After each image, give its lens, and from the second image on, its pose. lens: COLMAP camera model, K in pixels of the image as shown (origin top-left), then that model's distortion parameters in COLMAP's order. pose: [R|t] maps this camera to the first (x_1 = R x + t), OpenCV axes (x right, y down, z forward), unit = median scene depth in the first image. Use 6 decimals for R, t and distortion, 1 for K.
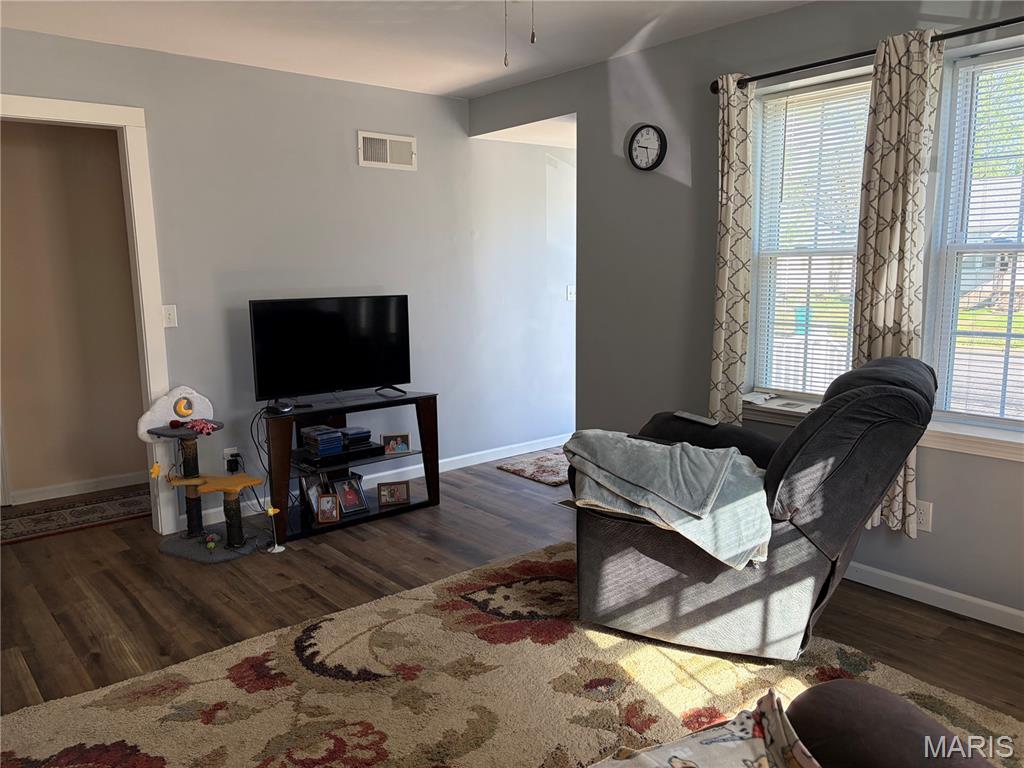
lens RADIAL K [[784.4, 0, 512.0], [0, 784.4, 384.0], [0, 0, 1]] dist [0.066554, -0.002090]
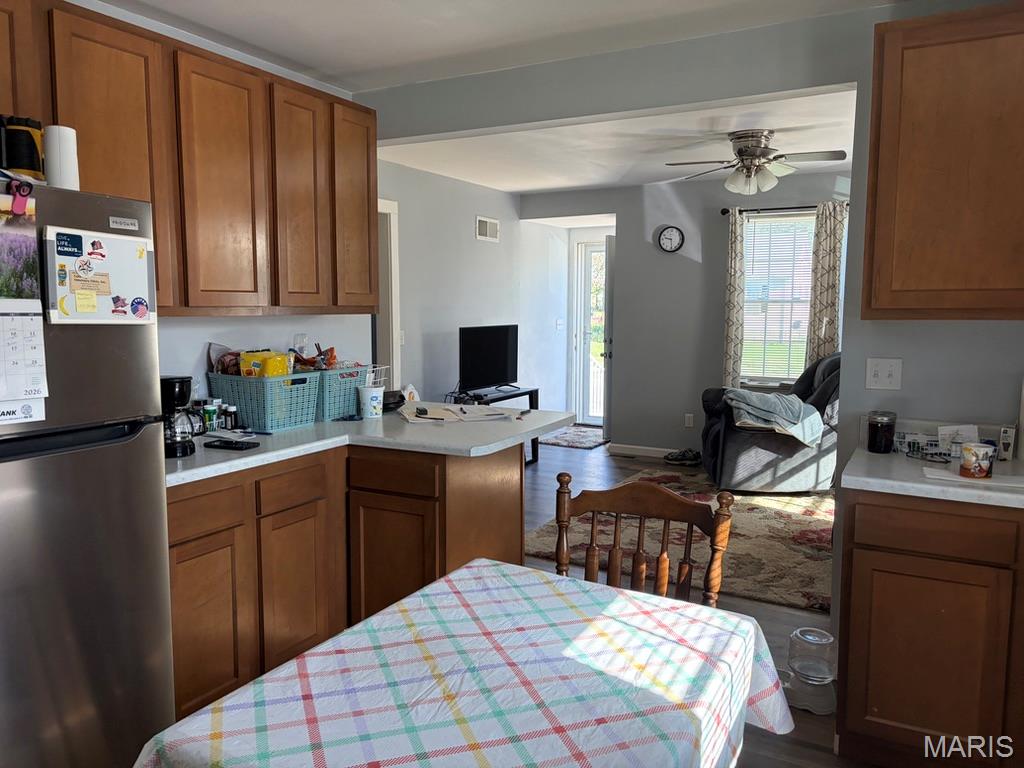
lens RADIAL K [[778.9, 0, 507.9], [0, 778.9, 390.0], [0, 0, 1]] dist [0.068509, -0.077030]
pose [[0.931841, -0.026105, 0.361926, -1.050560], [0.041621, 0.998515, -0.035139, 0.098324], [-0.360471, 0.047808, 0.931544, -0.591229]]
